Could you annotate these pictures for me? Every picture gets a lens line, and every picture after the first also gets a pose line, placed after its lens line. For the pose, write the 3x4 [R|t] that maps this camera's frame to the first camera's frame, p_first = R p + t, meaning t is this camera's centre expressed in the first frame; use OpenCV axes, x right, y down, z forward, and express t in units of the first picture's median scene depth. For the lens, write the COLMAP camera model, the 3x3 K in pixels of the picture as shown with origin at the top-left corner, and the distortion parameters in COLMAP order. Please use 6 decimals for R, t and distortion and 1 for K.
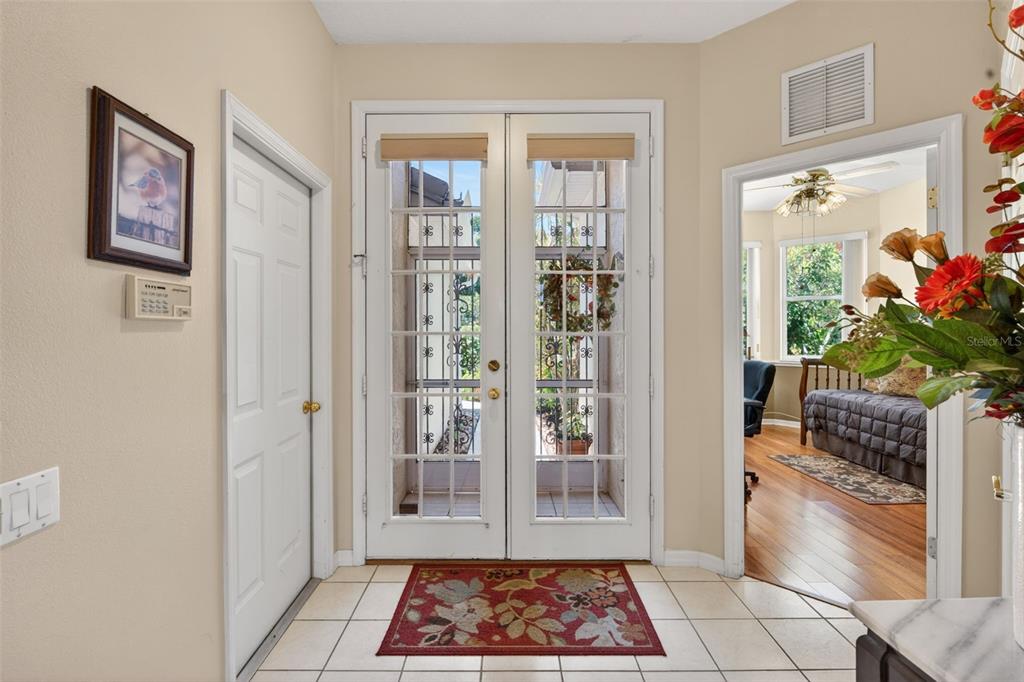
lens RADIAL K [[465.5, 0, 506.2], [0, 465.5, 335.4], [0, 0, 1]] dist [-0.002757, -0.000733]
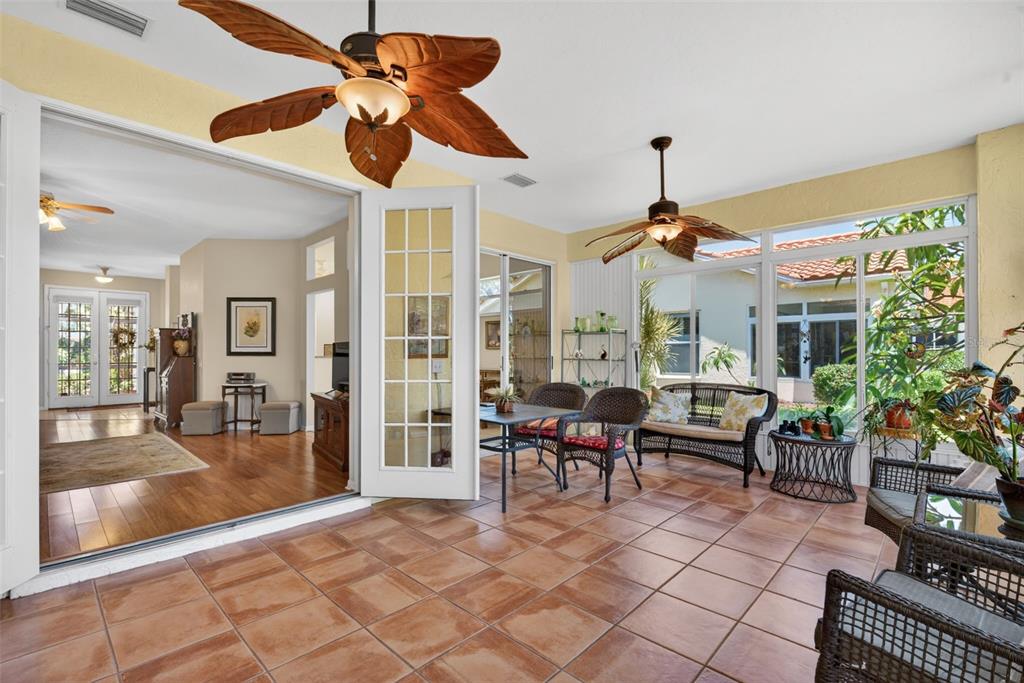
lens RADIAL K [[456.0, 0, 507.4], [0, 456.0, 348.9], [0, 0, 1]] dist [-0.001942, -0.000284]
pose [[0.698029, 0.002948, 0.716064, -0.347342], [0.011550, 0.999815, -0.015376, 0.105040], [-0.715977, 0.019003, 0.697866, -4.167941]]
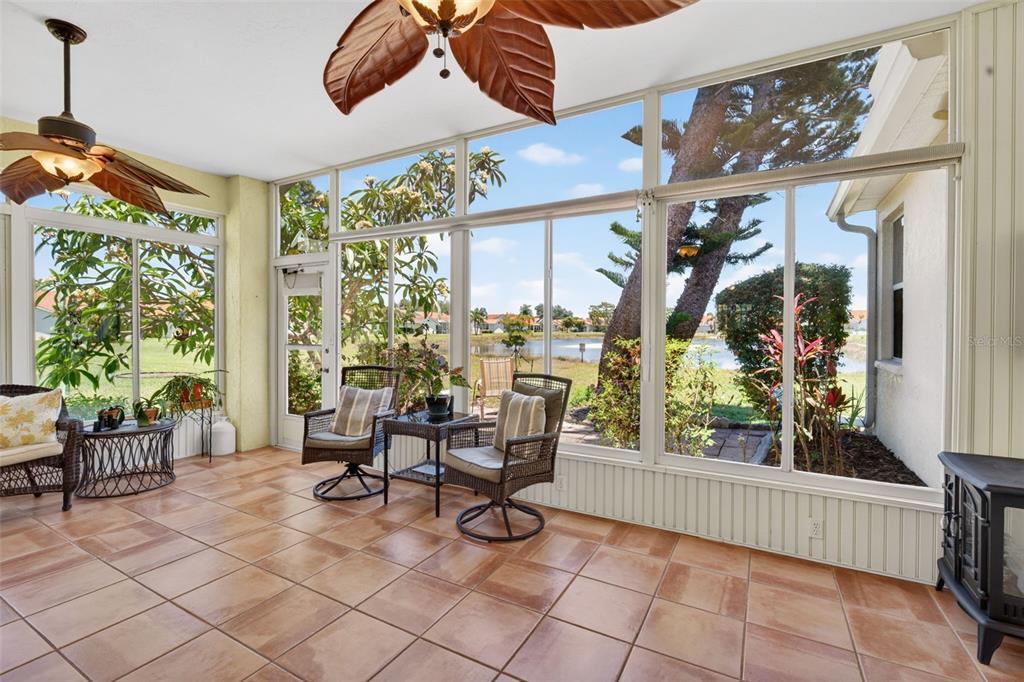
lens RADIAL K [[465.5, 0, 506.2], [0, 465.5, 335.4], [0, 0, 1]] dist [-0.002757, -0.000733]
pose [[-0.866897, -0.009185, 0.498403, -0.297327], [0.002255, 0.999748, 0.022345, 0.072671], [-0.498482, 0.020495, -0.866658, -3.238684]]
